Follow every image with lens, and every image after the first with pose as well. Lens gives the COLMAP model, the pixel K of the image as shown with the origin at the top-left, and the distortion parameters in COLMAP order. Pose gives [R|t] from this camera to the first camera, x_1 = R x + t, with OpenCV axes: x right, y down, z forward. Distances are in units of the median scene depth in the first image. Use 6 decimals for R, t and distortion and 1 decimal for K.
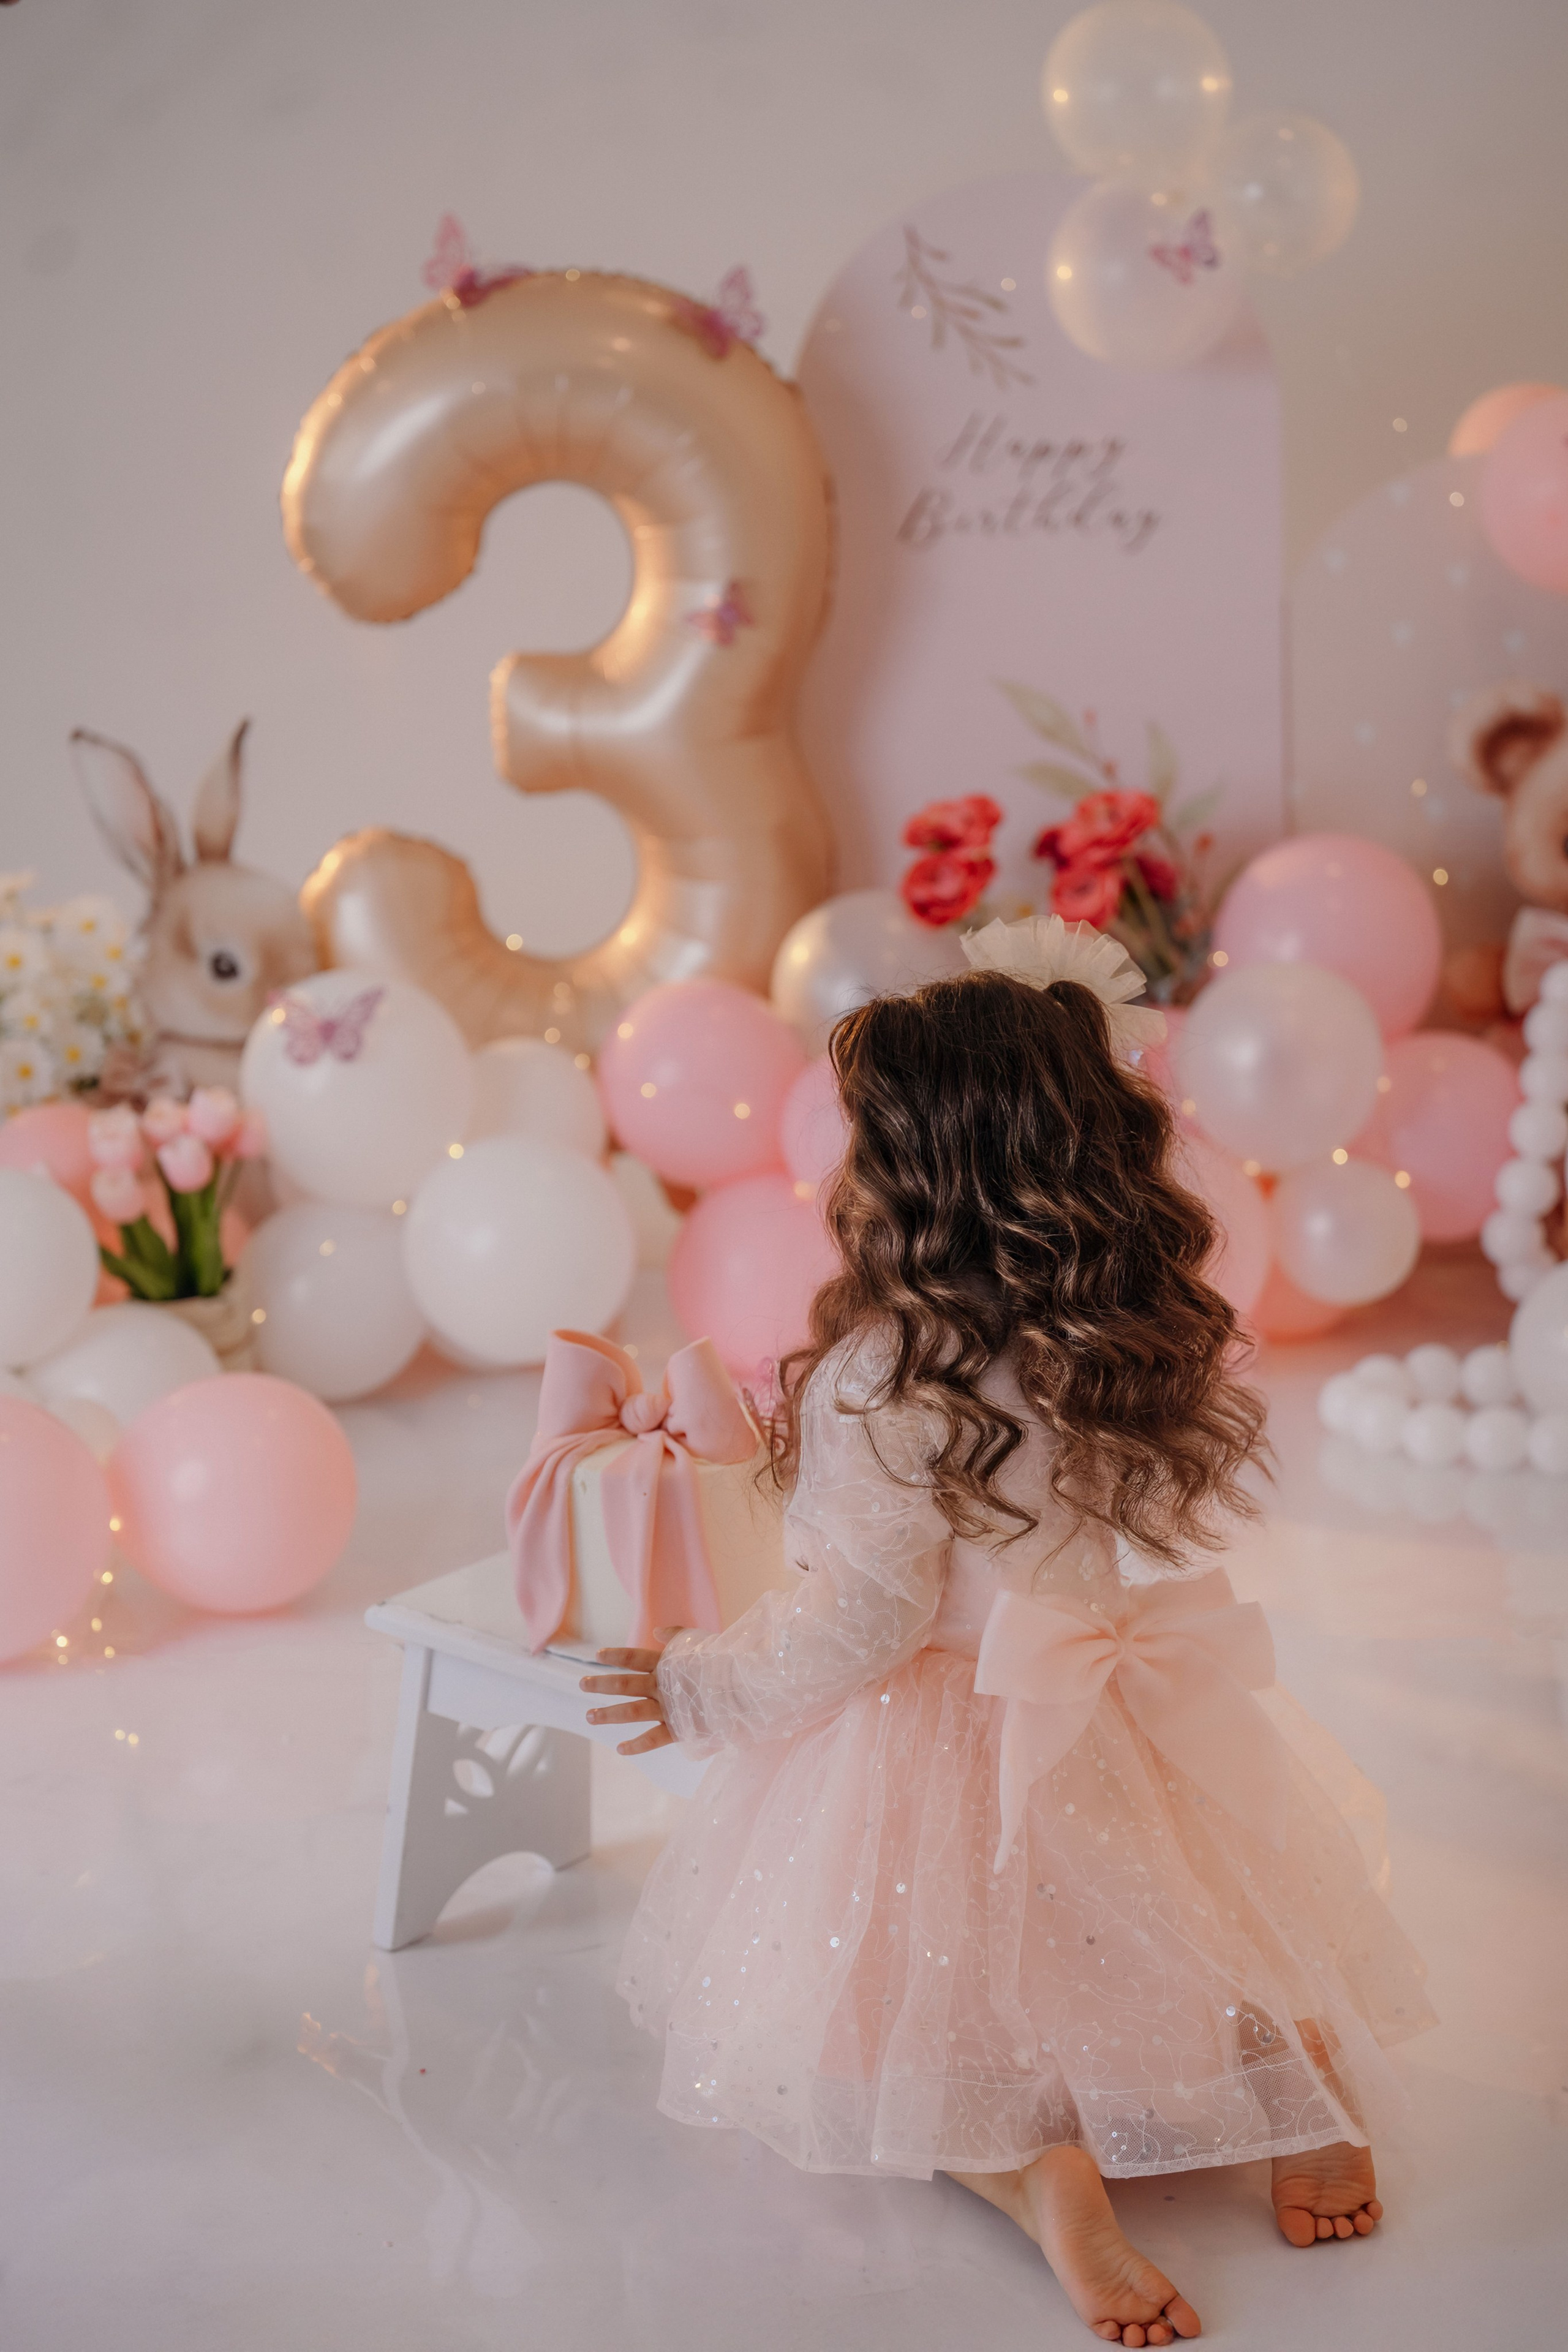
lens RADIAL K [[4688.5, 0, 787.9], [0, 4688.5, 1166.7], [0, 0, 1]] dist [-0.005303, 0.000000]
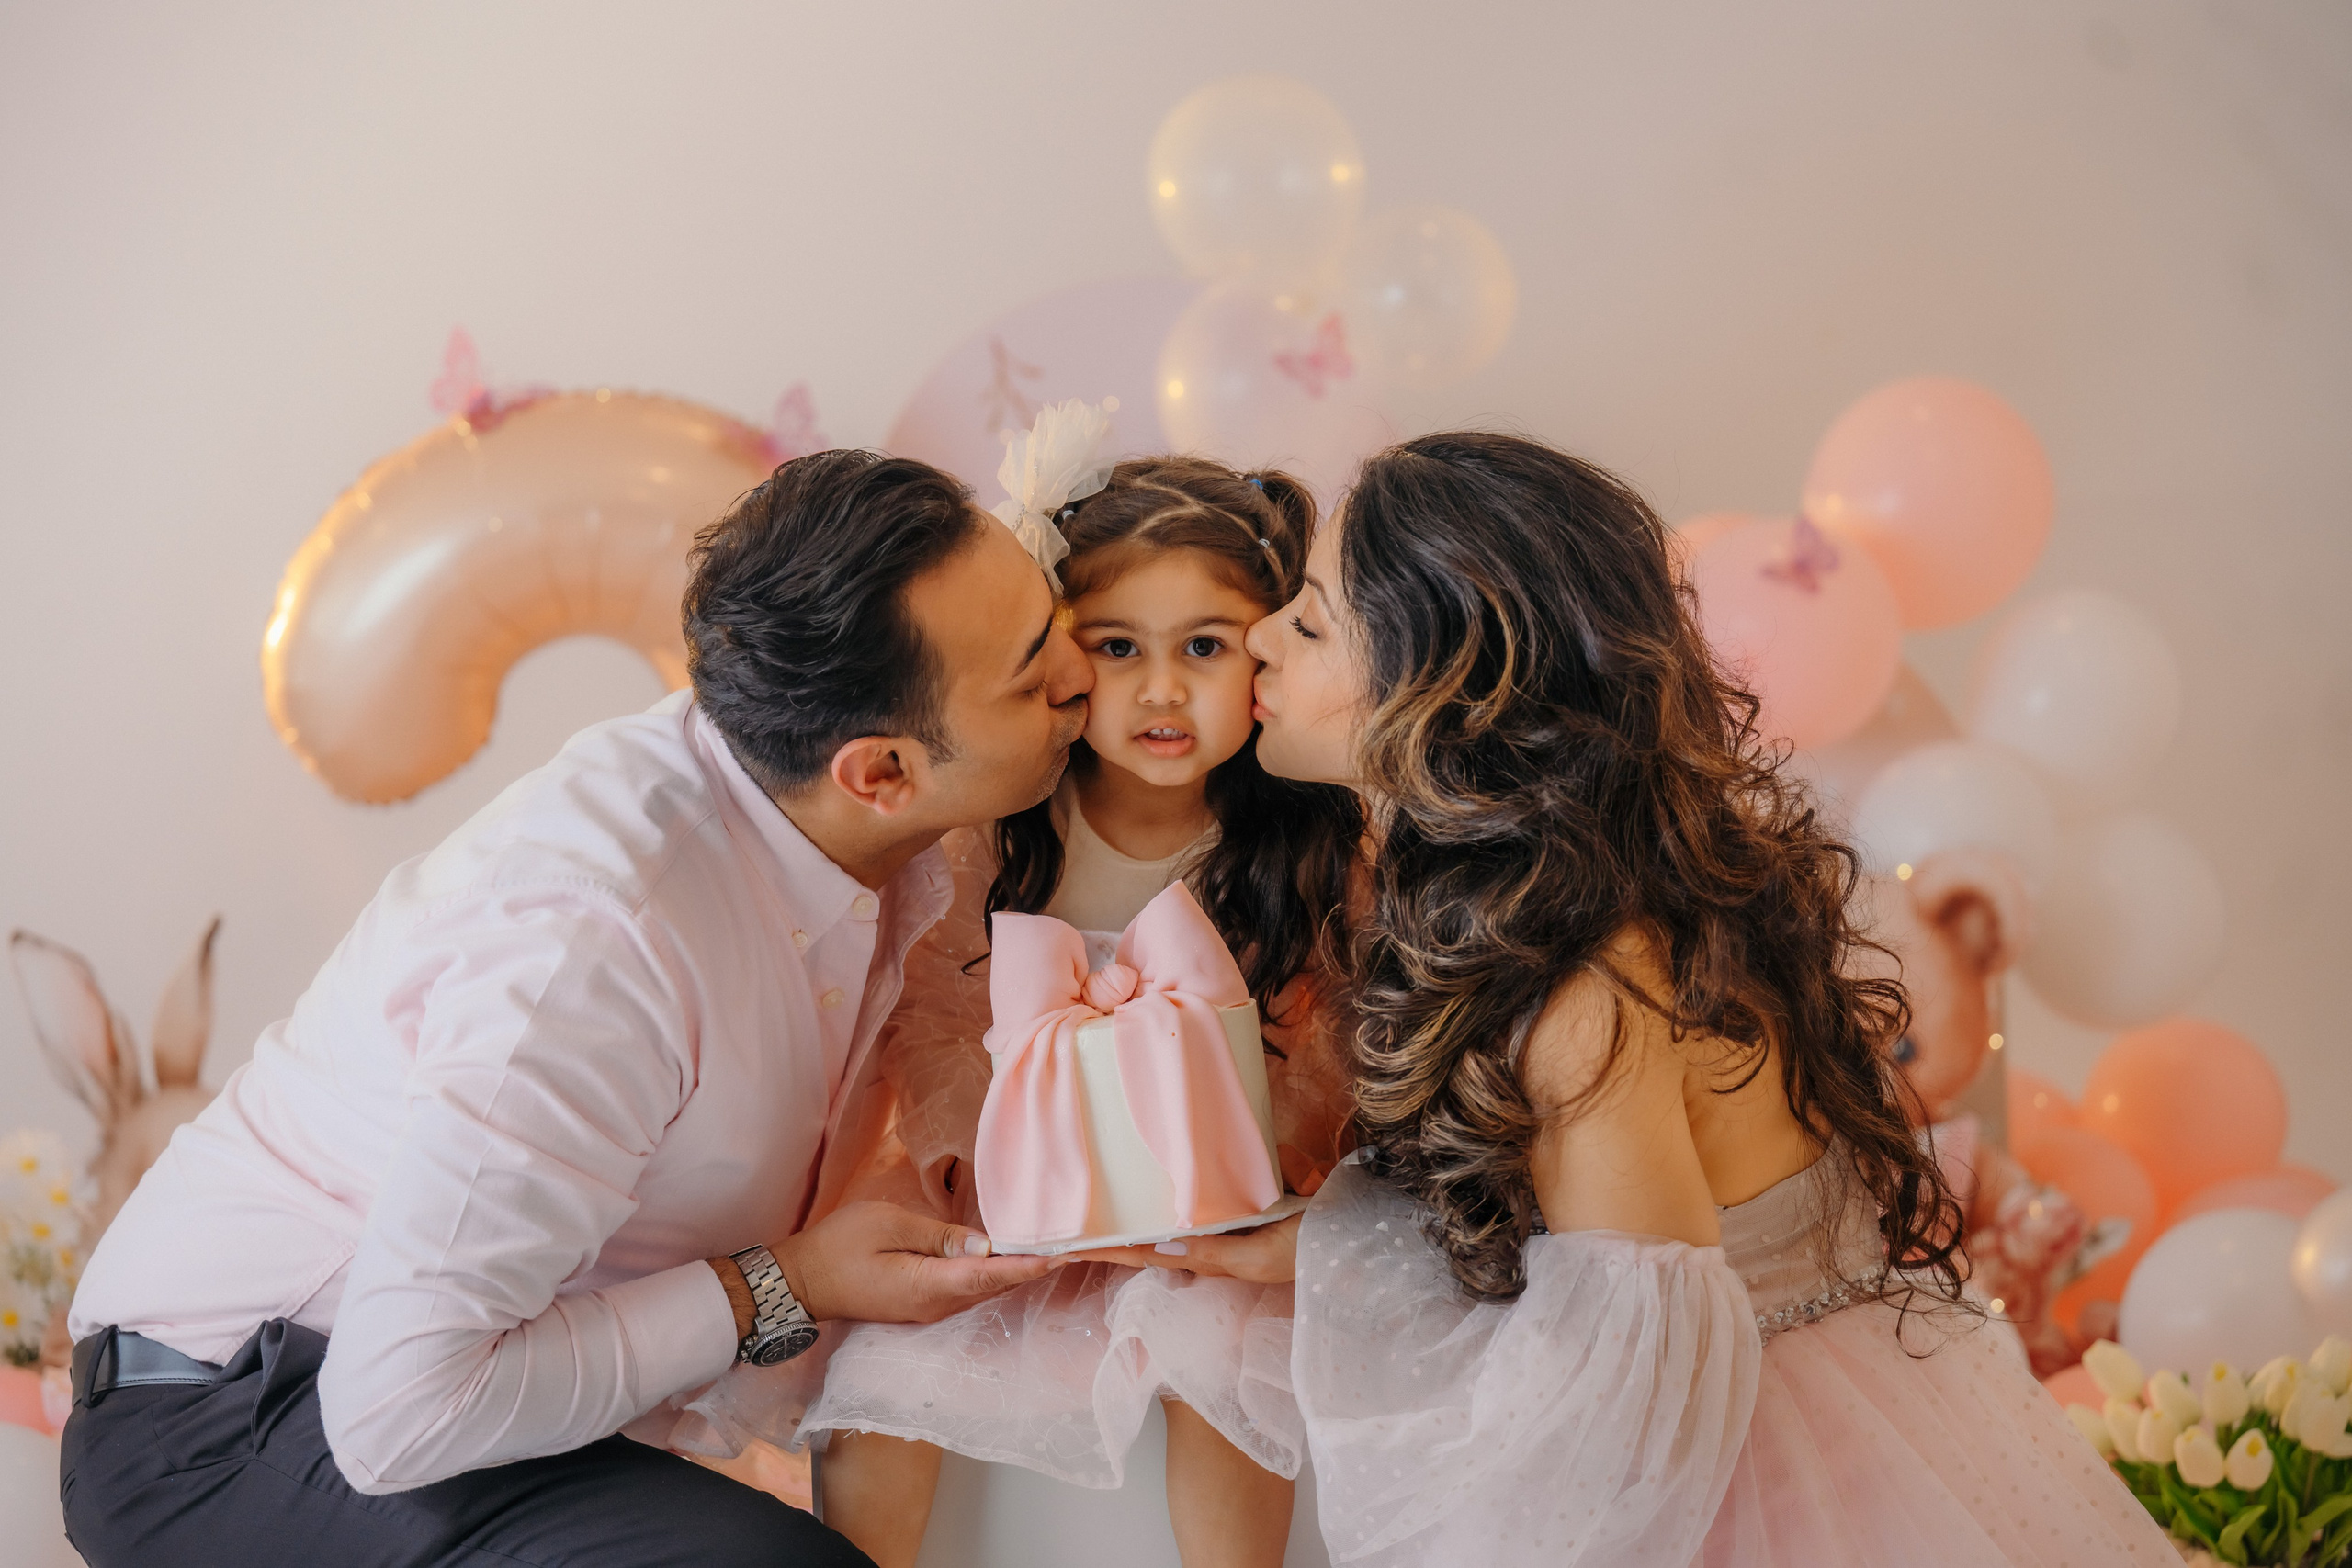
lens RADIAL K [[6785.3, 0, 1202.8], [0, 6785.3, 775.8], [0, 0, 1]] dist [0.026588, 0.000000]
pose [[0.998434, -0.013703, 0.054238, -0.004776], [0.021929, 0.987808, -0.154122, 0.071534], [-0.051465, 0.155070, 0.986562, -0.217511]]
